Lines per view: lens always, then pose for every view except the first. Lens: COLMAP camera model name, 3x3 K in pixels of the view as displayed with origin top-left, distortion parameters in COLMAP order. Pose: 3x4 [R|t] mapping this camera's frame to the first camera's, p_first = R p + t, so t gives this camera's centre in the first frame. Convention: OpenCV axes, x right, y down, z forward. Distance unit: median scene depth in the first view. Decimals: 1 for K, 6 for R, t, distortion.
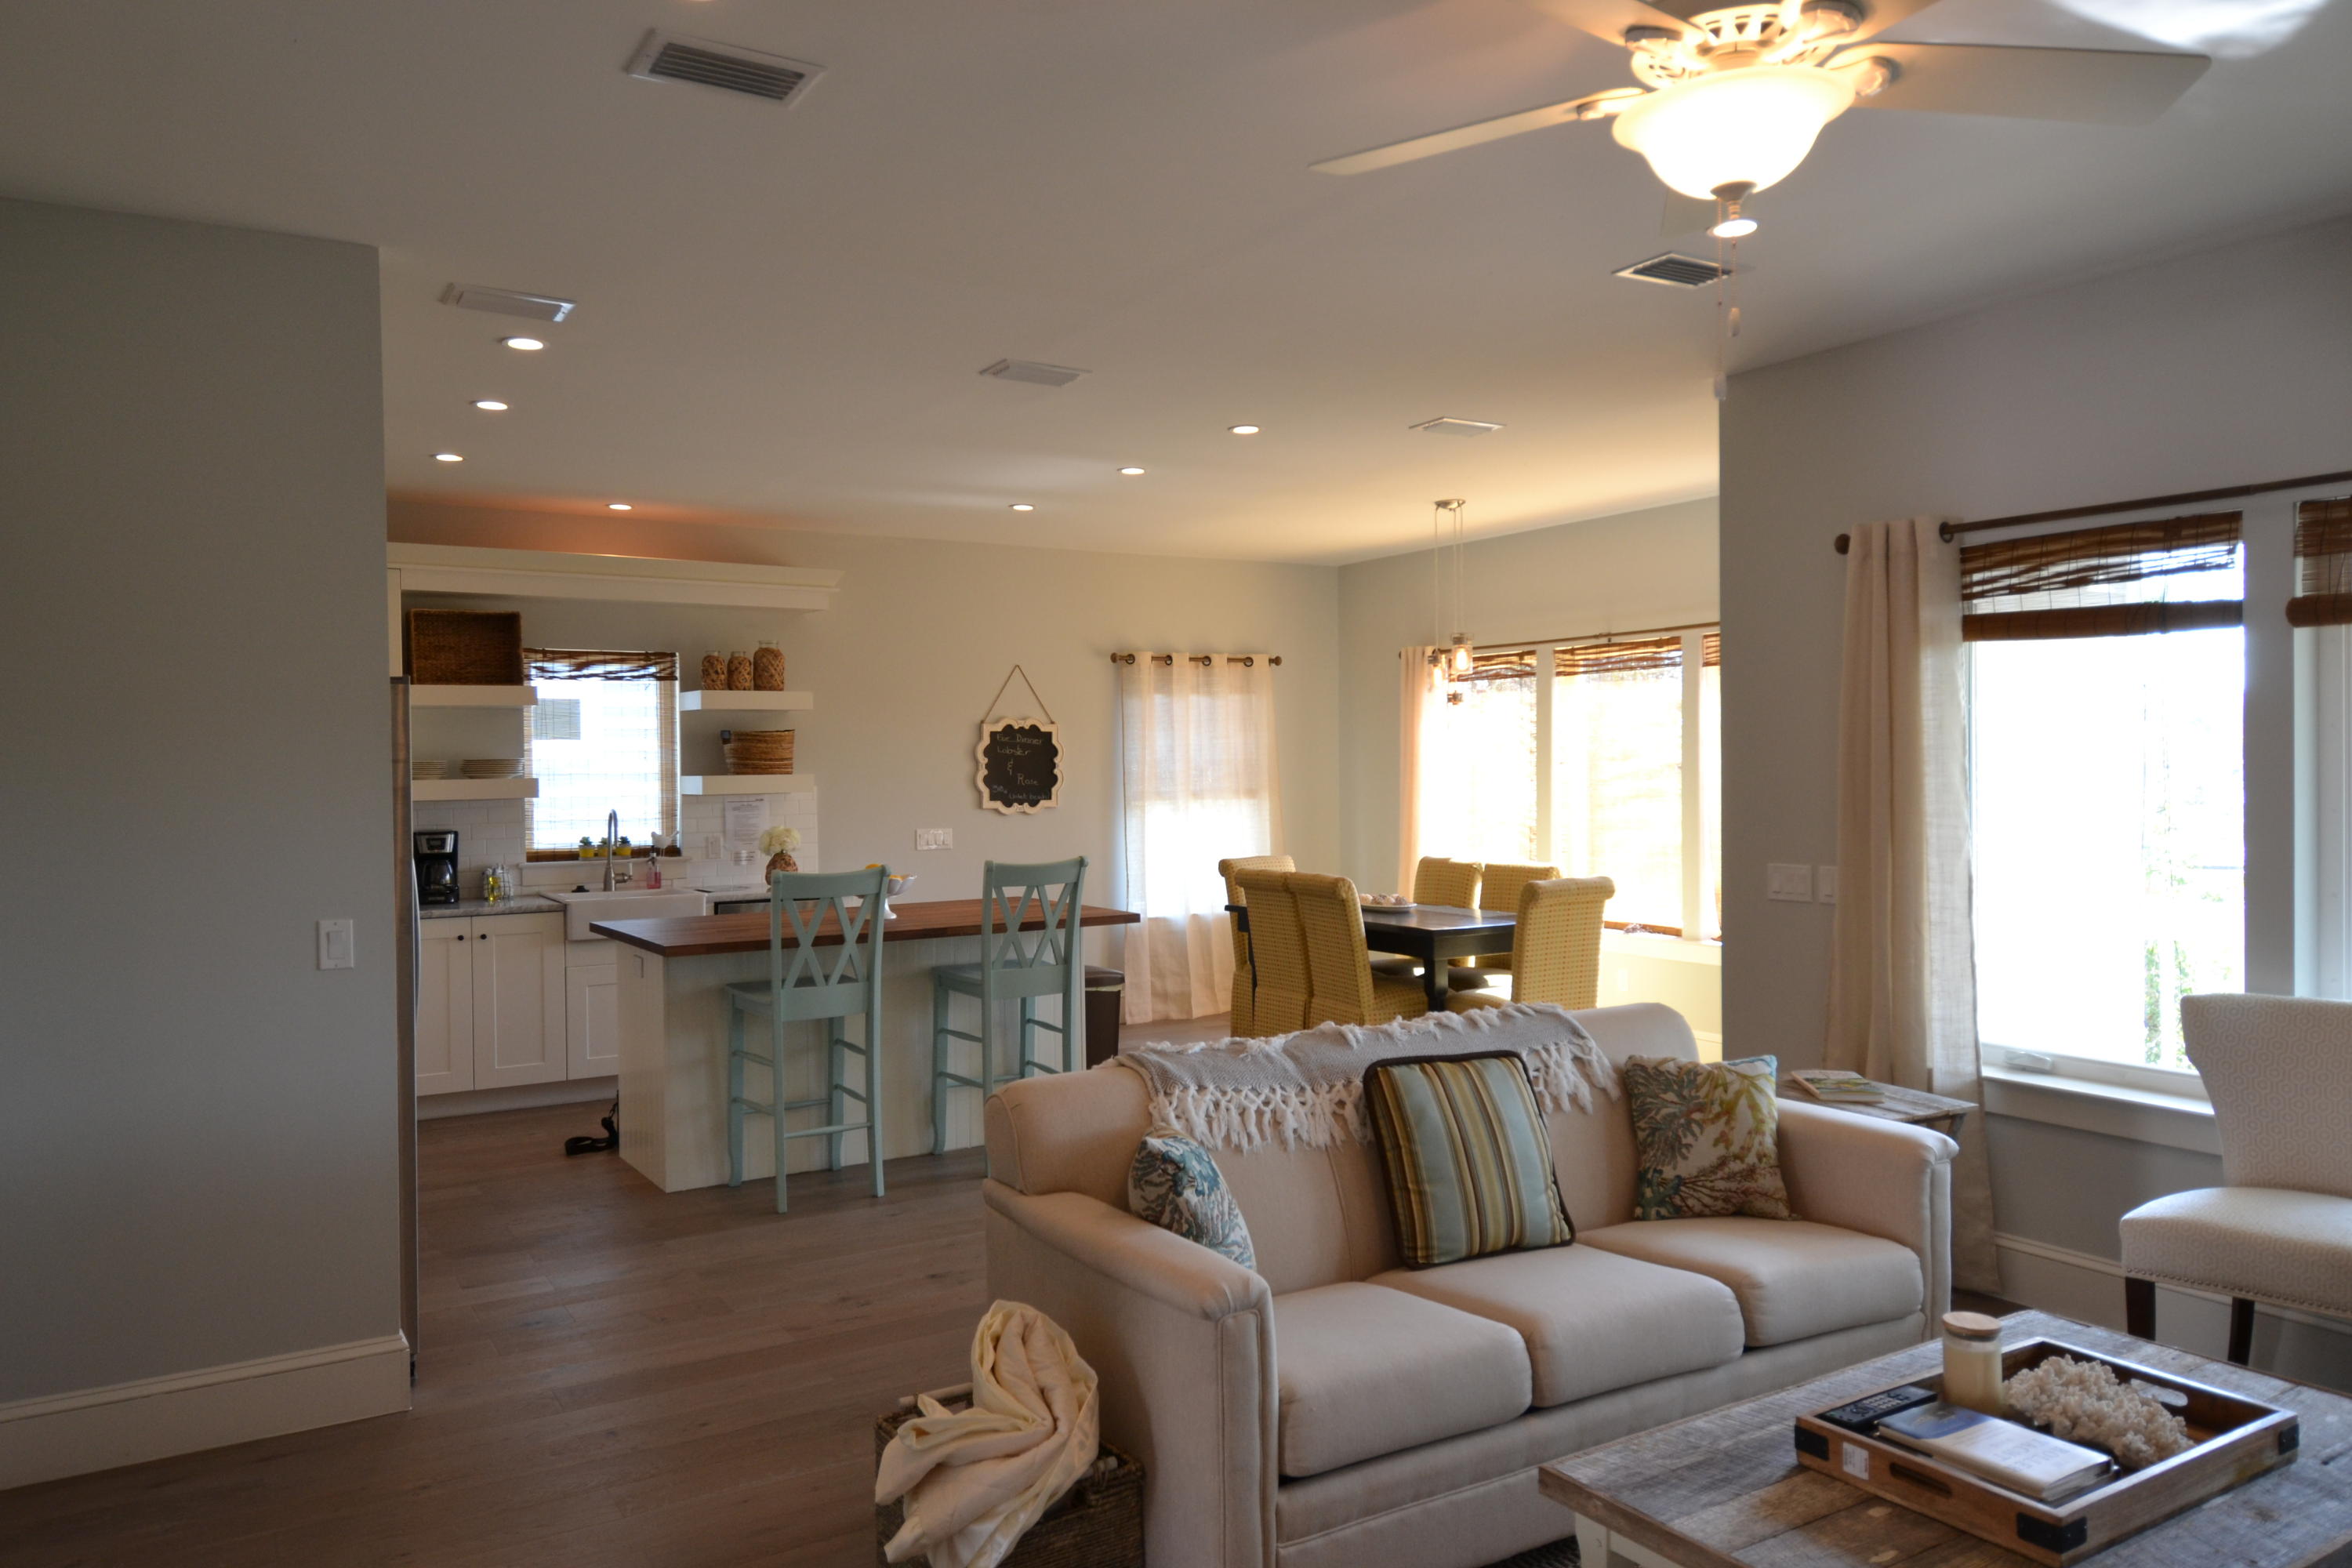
lens RADIAL K [[1609.5, 0, 1177.9], [0, 1609.5, 782.5], [0, 0, 1]] dist [0.057591, -0.061946]
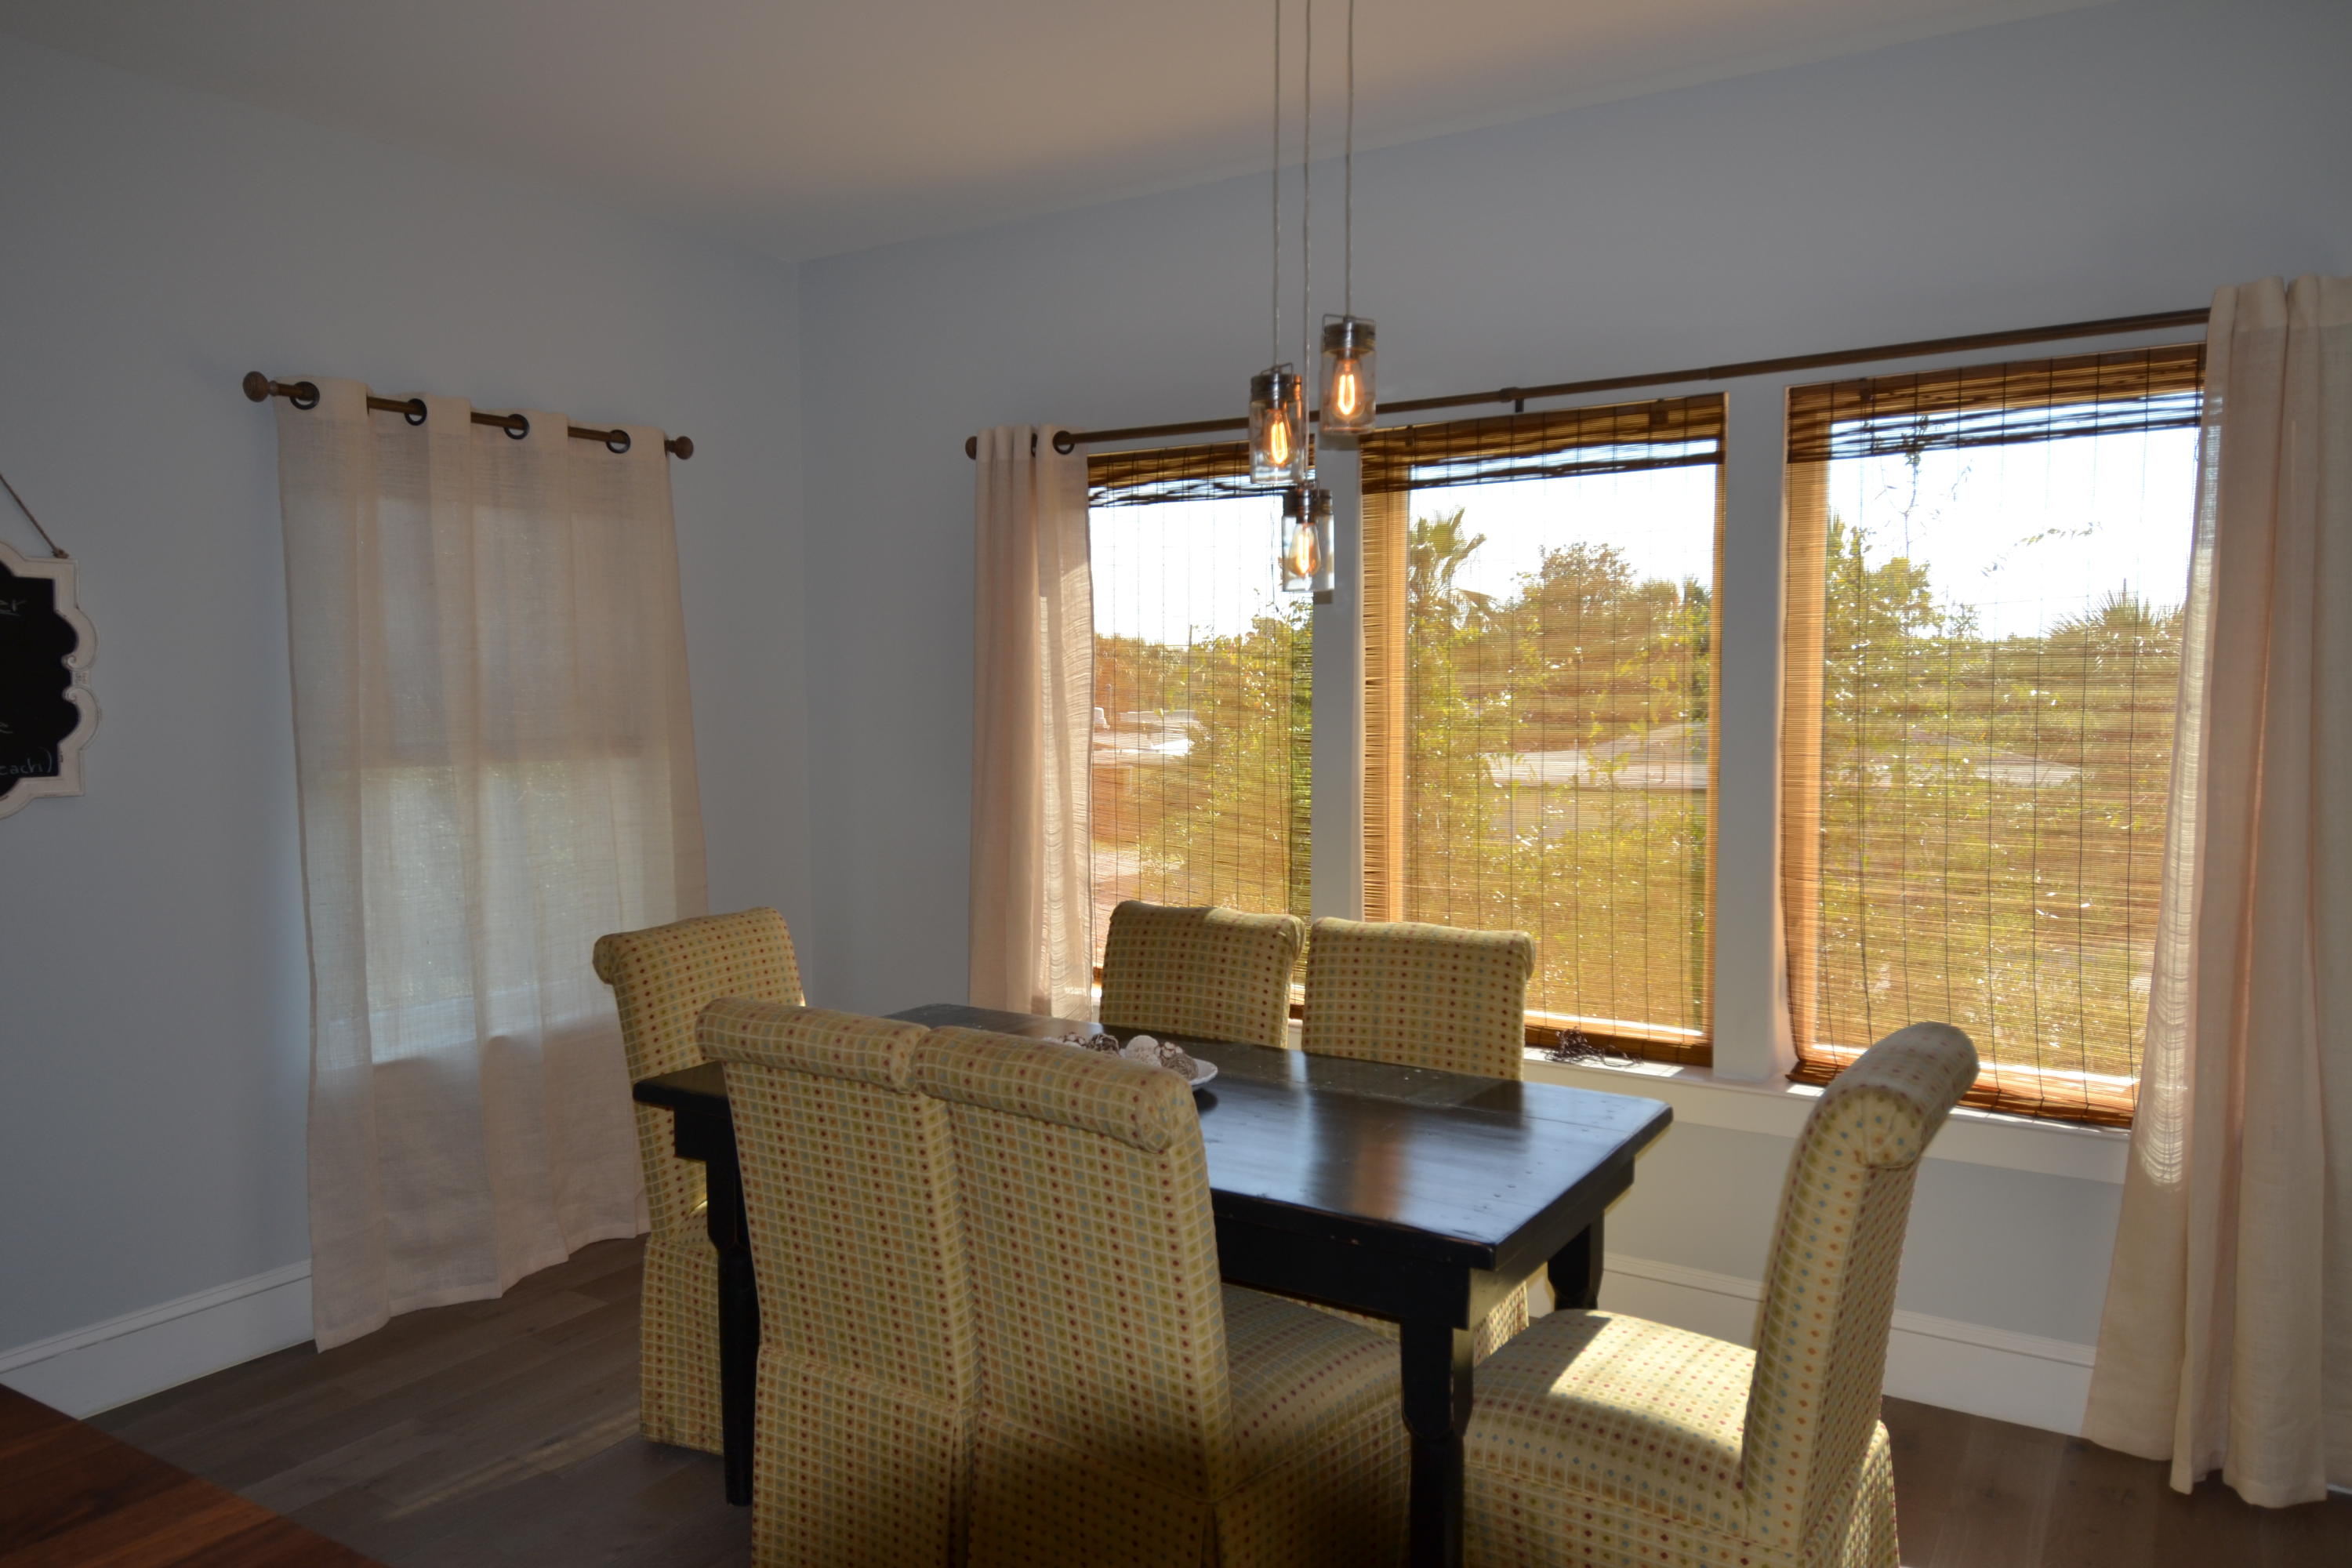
lens RADIAL K [[1609.5, 0, 1188.9], [0, 1609.5, 795.2], [0, 0, 1]] dist [0.057591, -0.061946]
pose [[0.887603, -0.025260, 0.459915, -0.023674], [0.003554, 0.998841, 0.047999, -0.001105], [-0.460595, -0.040970, 0.886665, 0.562930]]
